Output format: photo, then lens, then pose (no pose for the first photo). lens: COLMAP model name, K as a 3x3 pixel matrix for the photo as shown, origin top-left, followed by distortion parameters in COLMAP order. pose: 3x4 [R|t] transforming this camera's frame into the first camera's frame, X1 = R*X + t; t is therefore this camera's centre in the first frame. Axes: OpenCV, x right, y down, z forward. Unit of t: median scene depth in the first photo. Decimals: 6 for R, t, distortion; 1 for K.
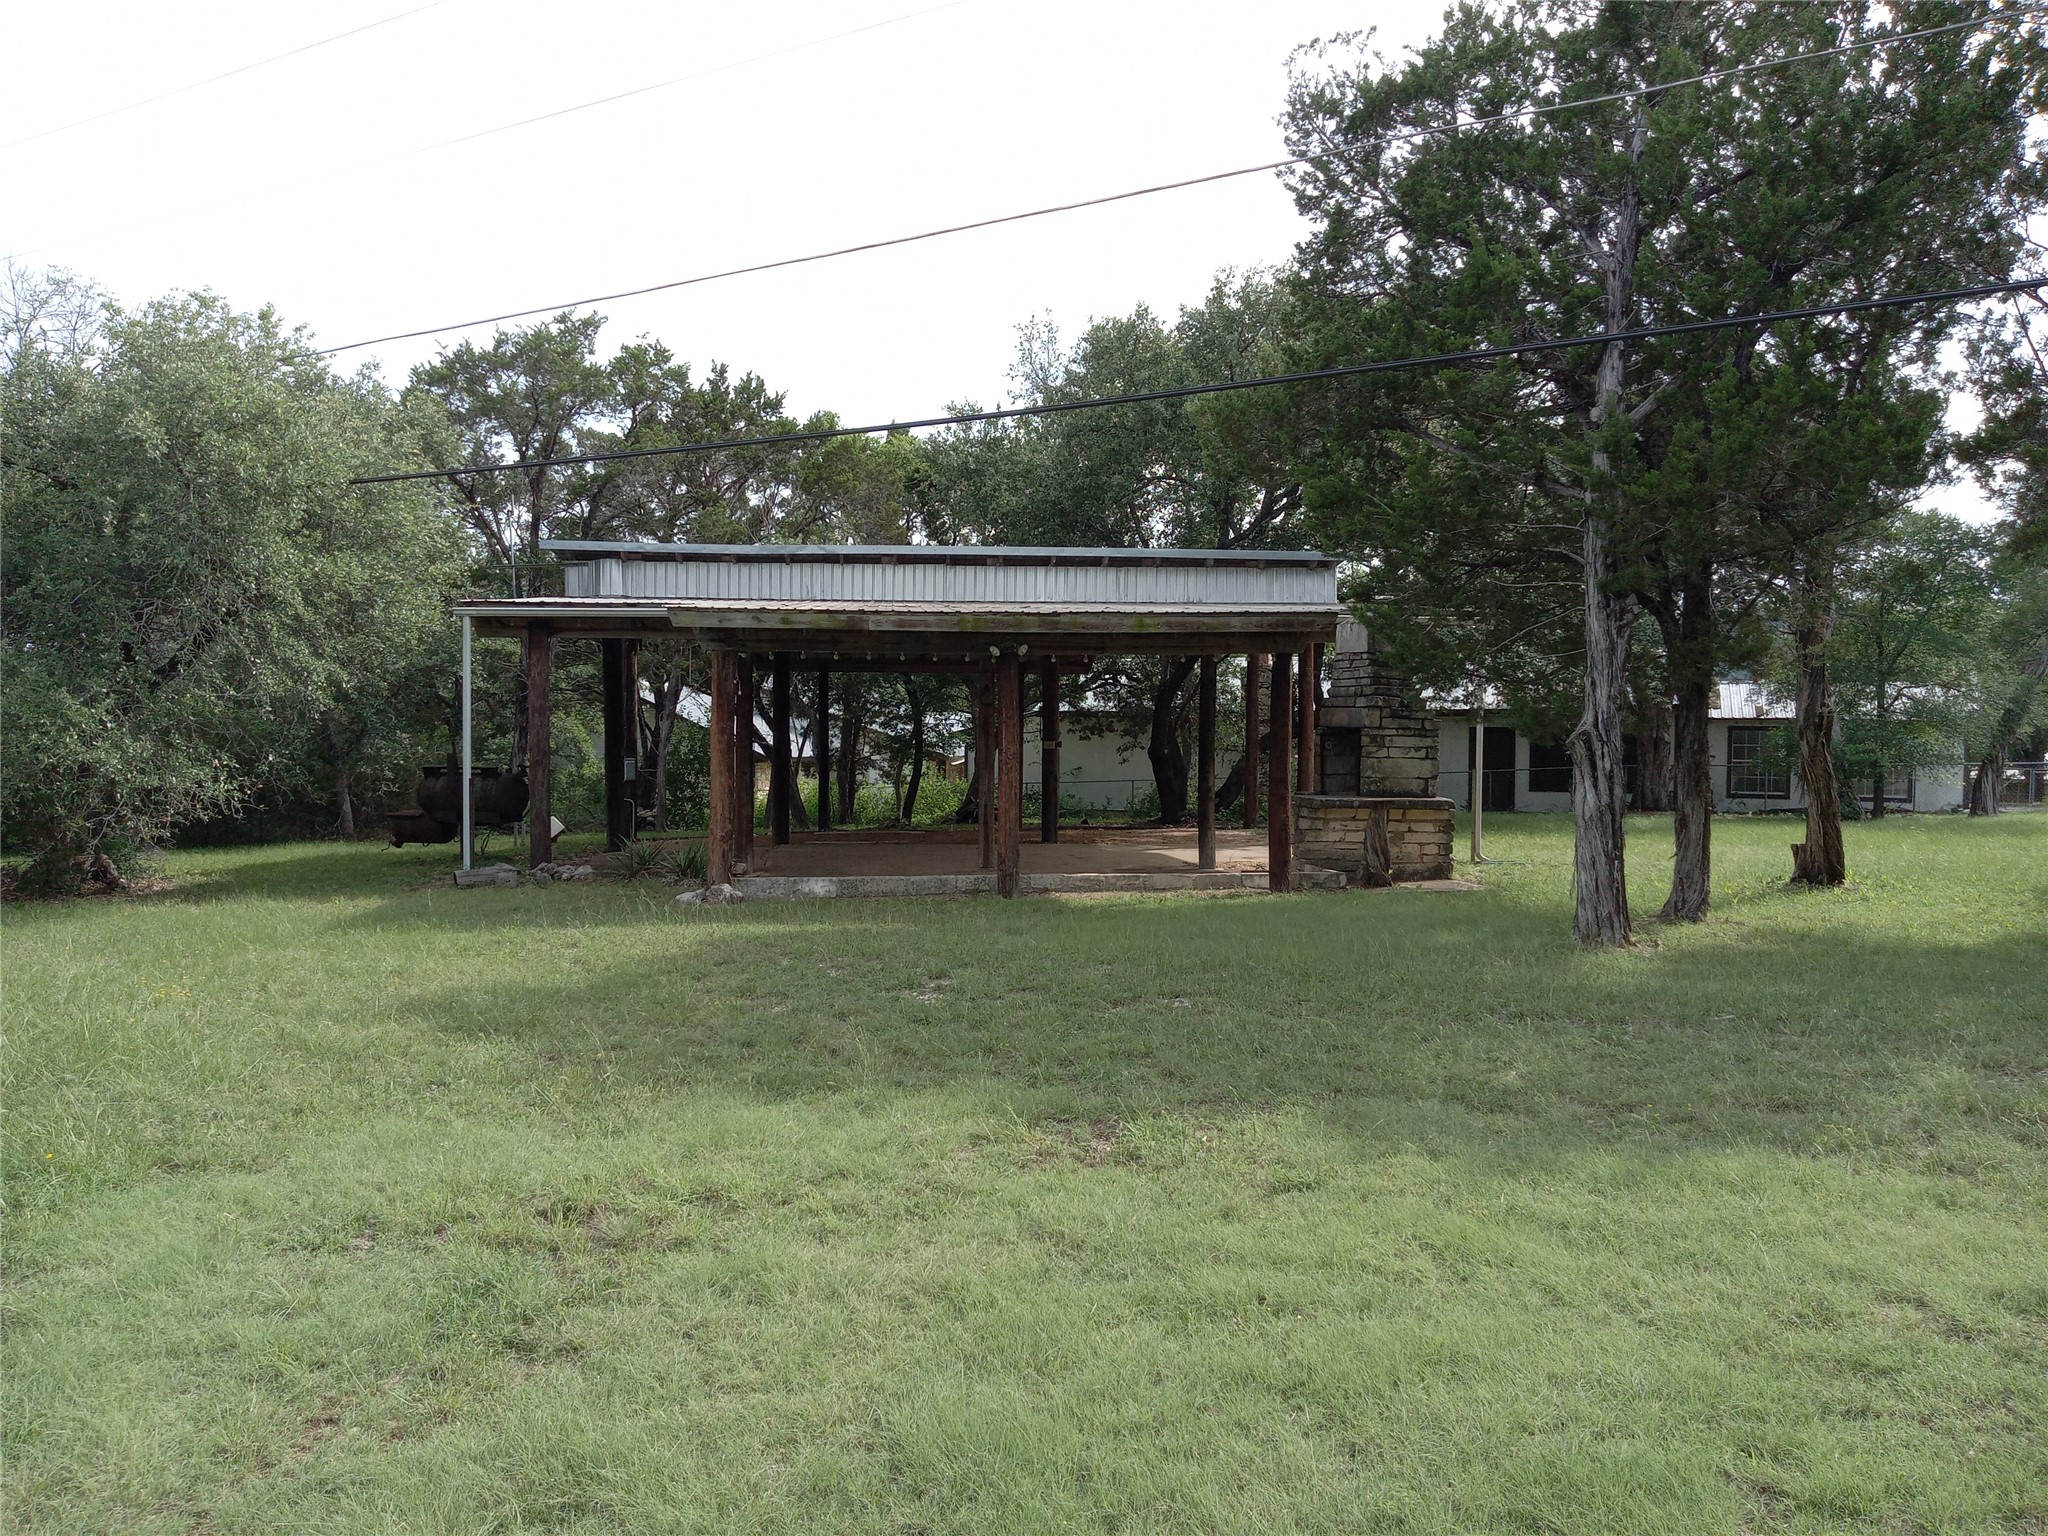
lens RADIAL K [[1518.2, 0, 1024.0], [0, 1518.2, 768.0], [0, 0, 1]] dist [0.106808, -0.000203]
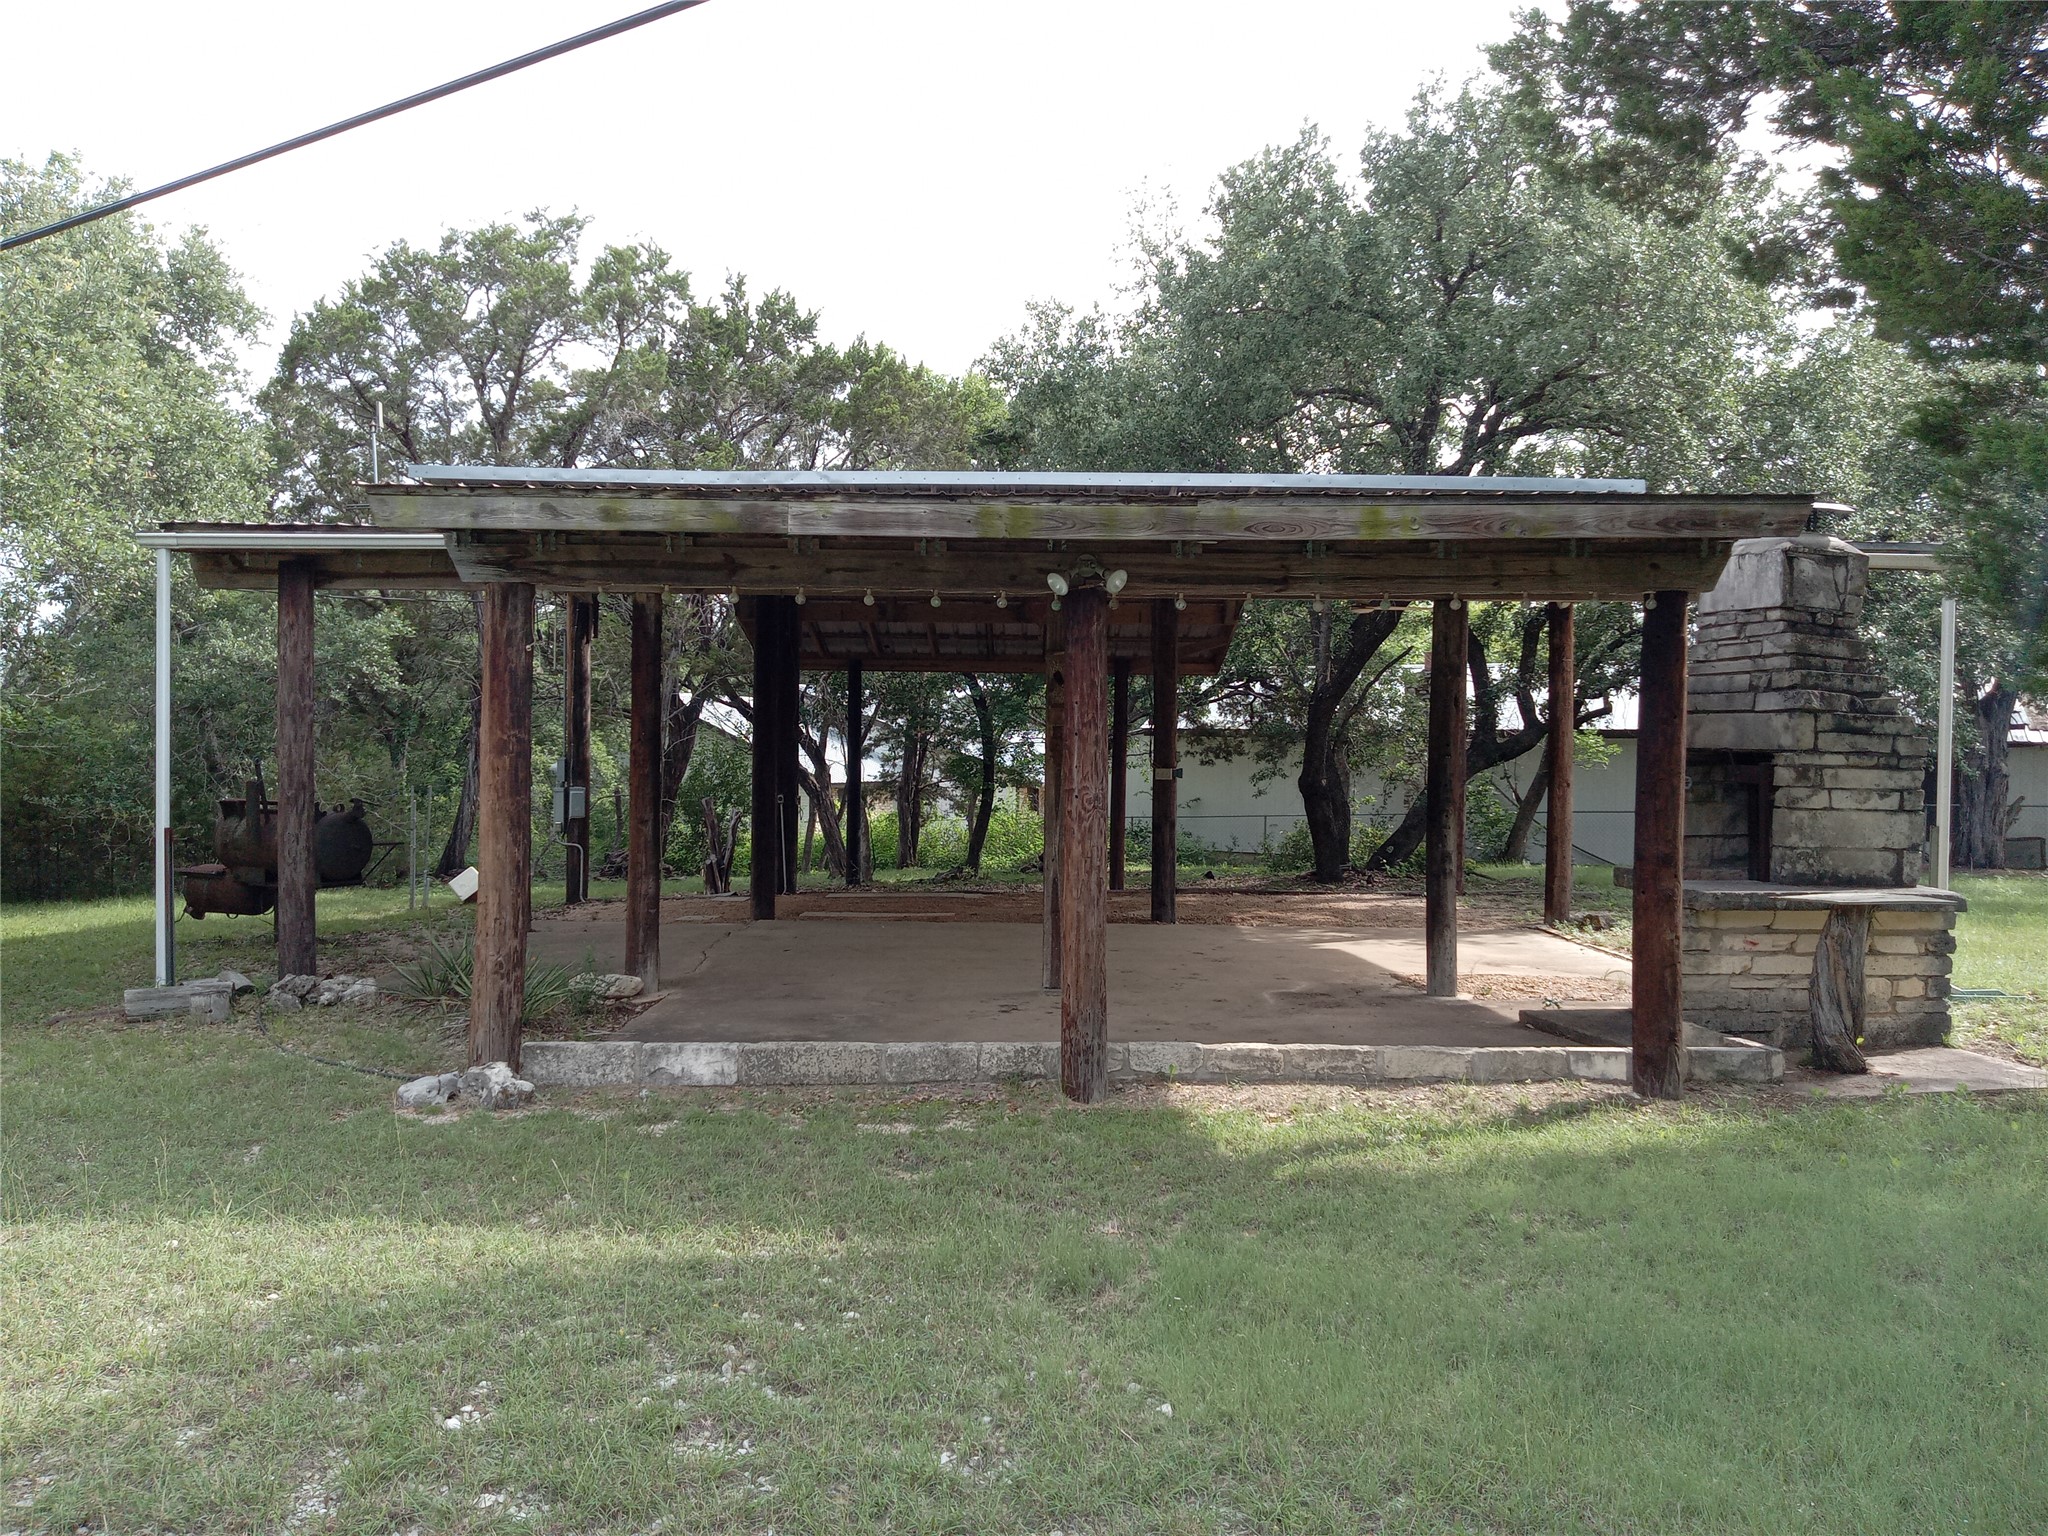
lens RADIAL K [[1291.9, 0, 1024.0], [0, 1291.9, 768.0], [0, 0, 1]] dist [0.030515, 0.000199]
pose [[0.996328, 0.008217, -0.085227, 0.003387], [-0.009306, 0.999880, -0.012389, -0.009130], [0.085115, 0.013137, 0.996285, 0.384092]]
